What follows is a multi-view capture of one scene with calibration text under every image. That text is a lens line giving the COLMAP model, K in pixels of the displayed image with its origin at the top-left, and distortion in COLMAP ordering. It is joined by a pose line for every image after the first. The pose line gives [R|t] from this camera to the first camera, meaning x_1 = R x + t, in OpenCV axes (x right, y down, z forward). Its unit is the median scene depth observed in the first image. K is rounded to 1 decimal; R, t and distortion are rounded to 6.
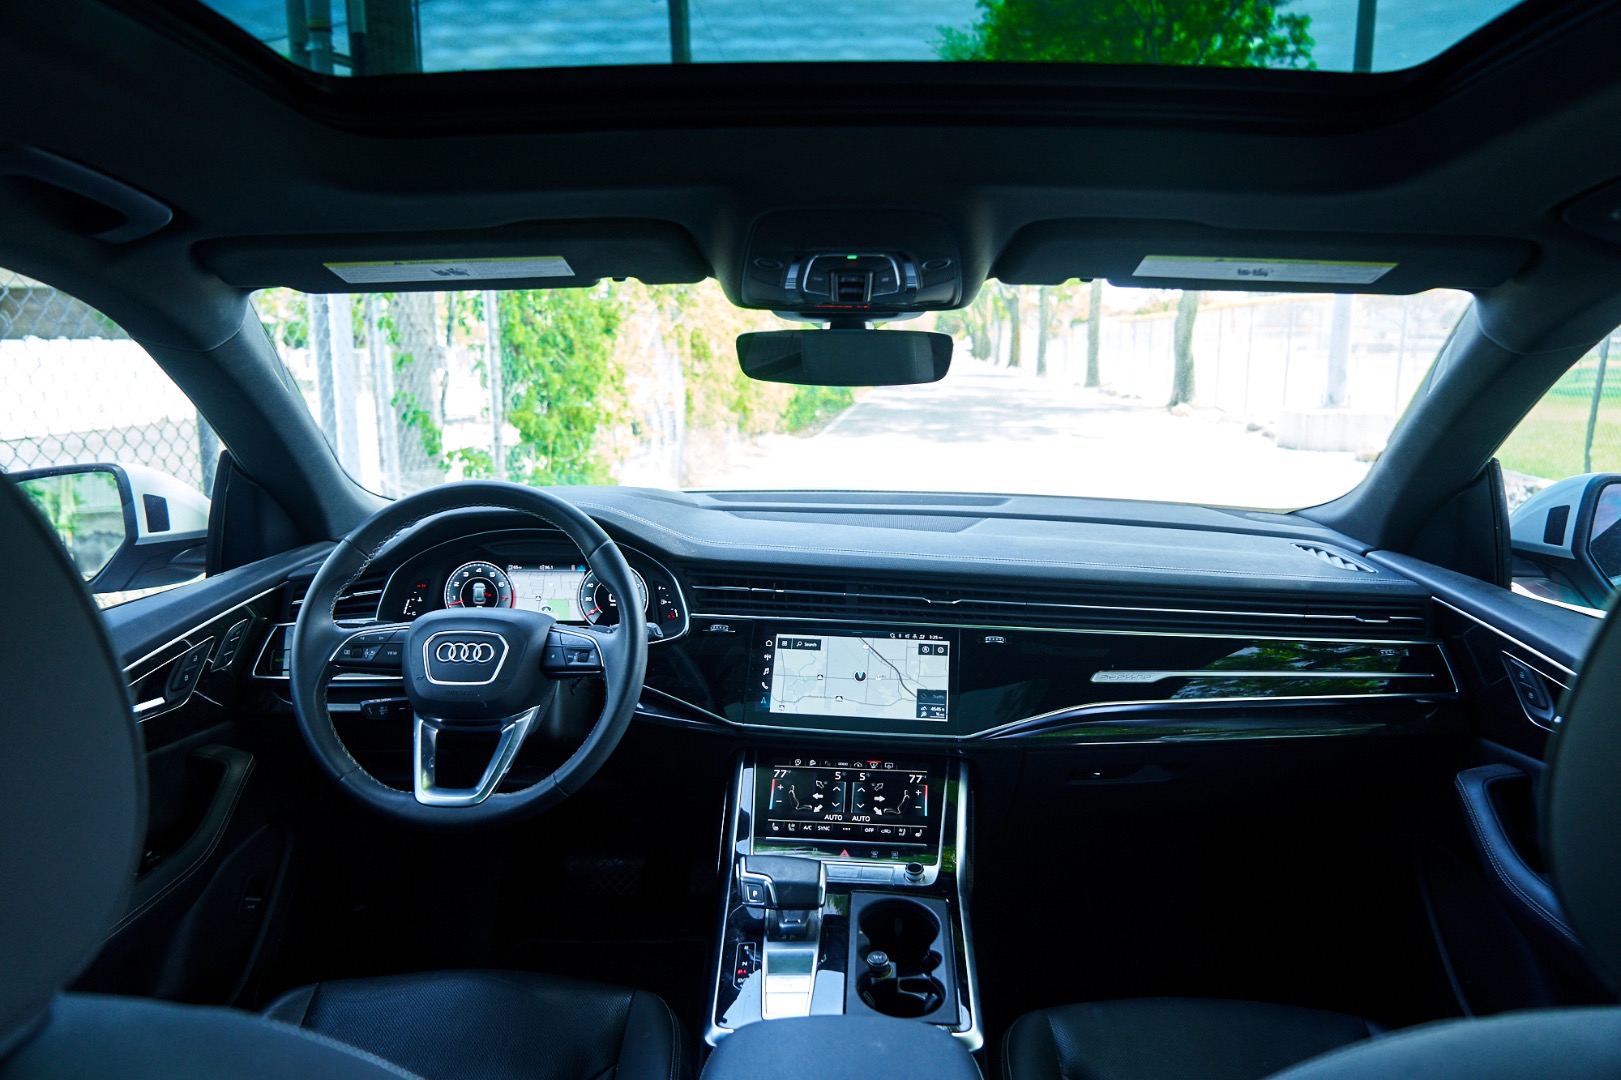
lens RADIAL K [[1075.5, 0, 810.5], [0, 1075.5, 540.0], [0, 0, 1]] dist [0.006893, -0.003239]
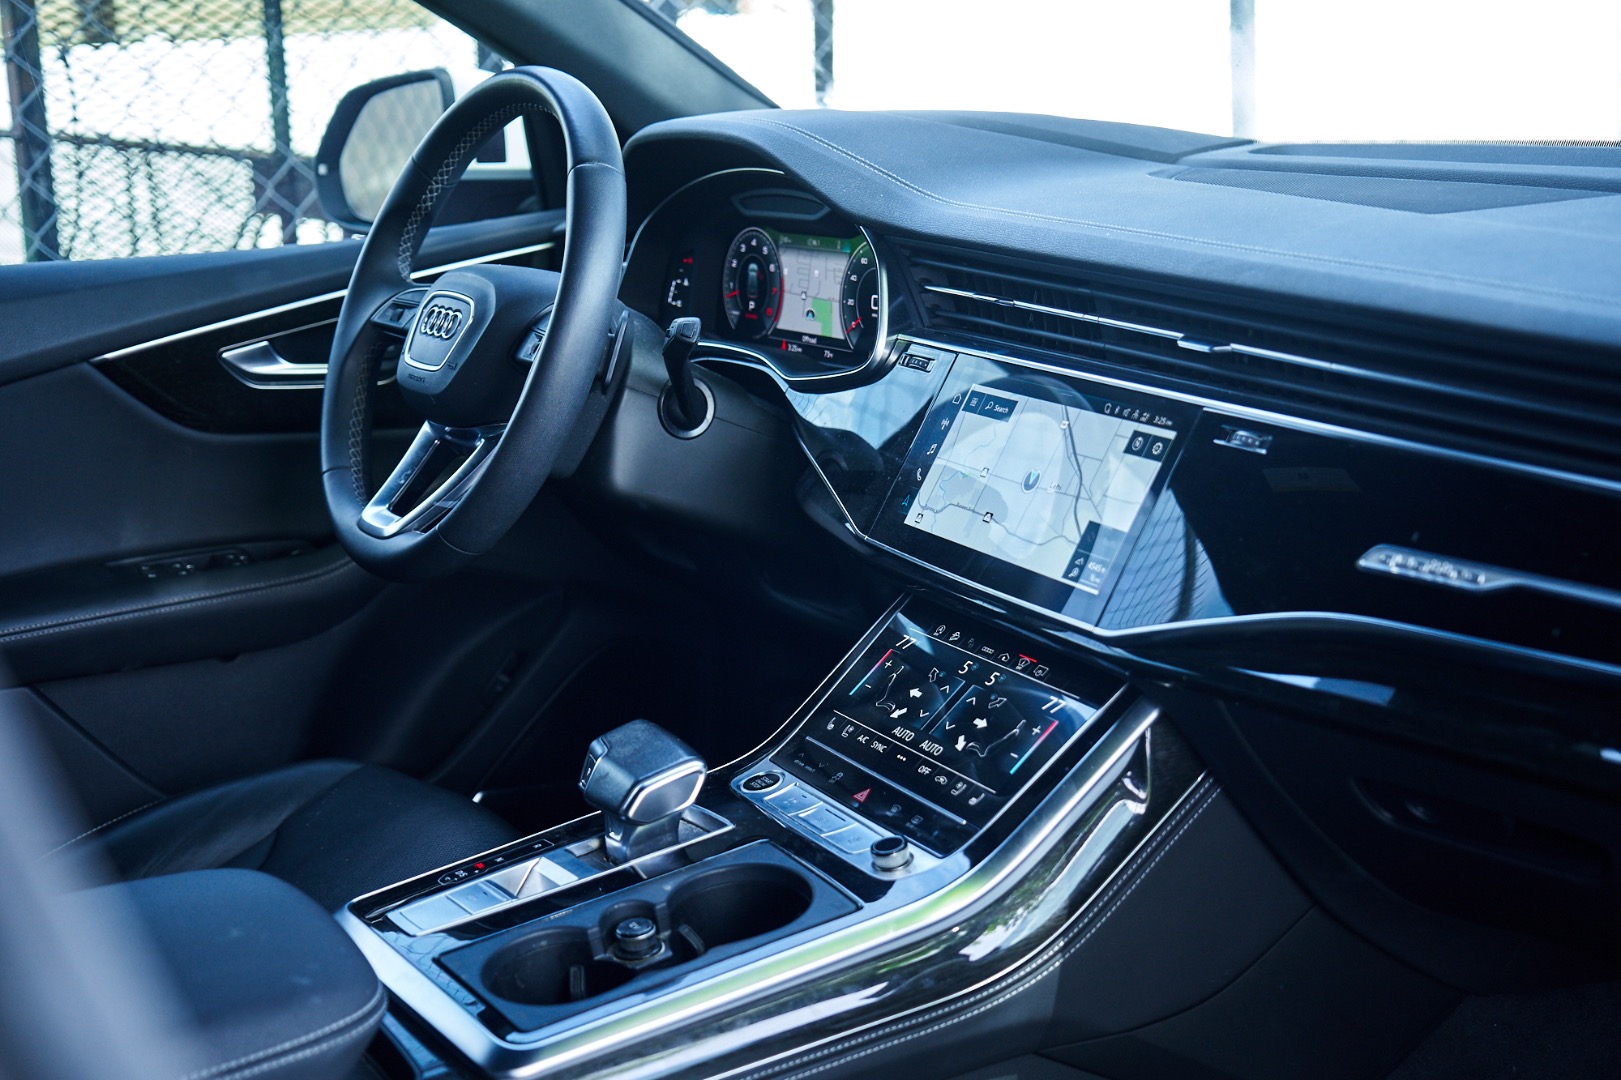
lens RADIAL K [[2134.2, 0, 810.5], [0, 2134.2, 540.0], [0, 0, 1]] dist [-0.025354, 0.018836]
pose [[0.559515, 0.159992, -0.813231, 0.776460], [-0.093895, 0.987111, 0.129599, 0.037897], [0.823484, 0.003845, 0.567326, 0.372549]]
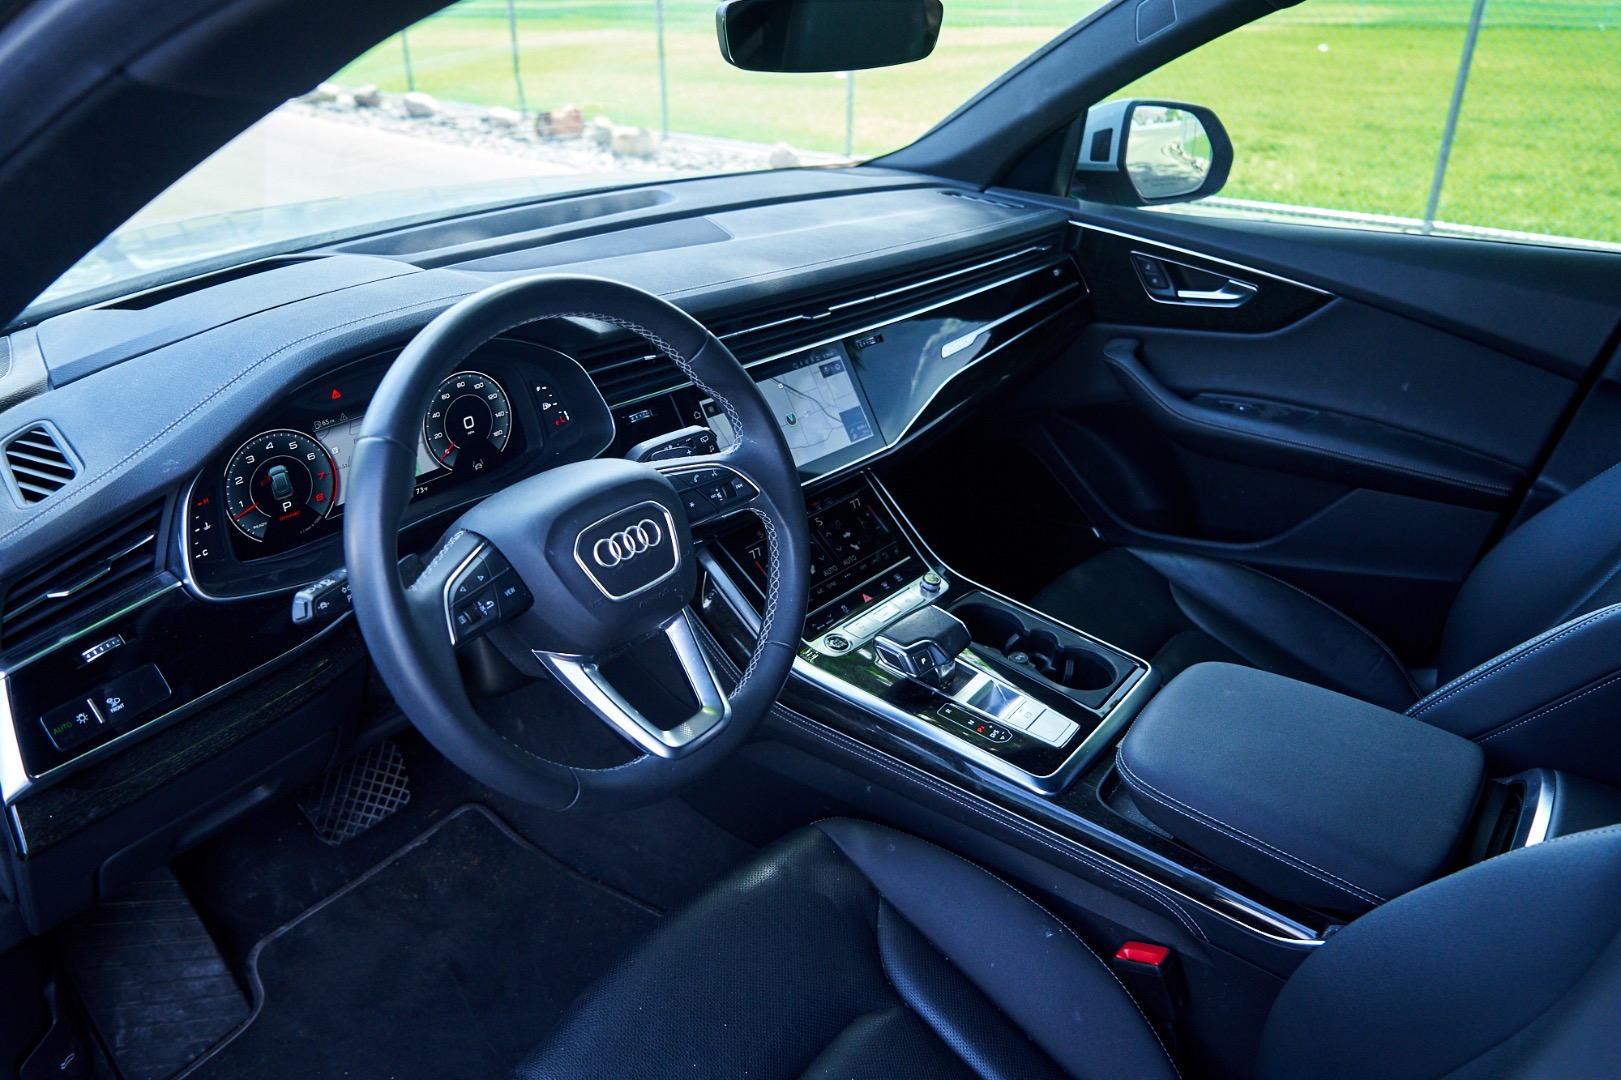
lens RADIAL K [[1113.2, 0, 810.5], [0, 1113.2, 540.0], [0, 0, 1]] dist [0.014839, -0.042447]
pose [[0.596697, -0.372886, 0.710569, -0.635781], [0.144775, 0.920974, 0.361727, -0.111920], [-0.789299, -0.112969, 0.603527, 0.420333]]
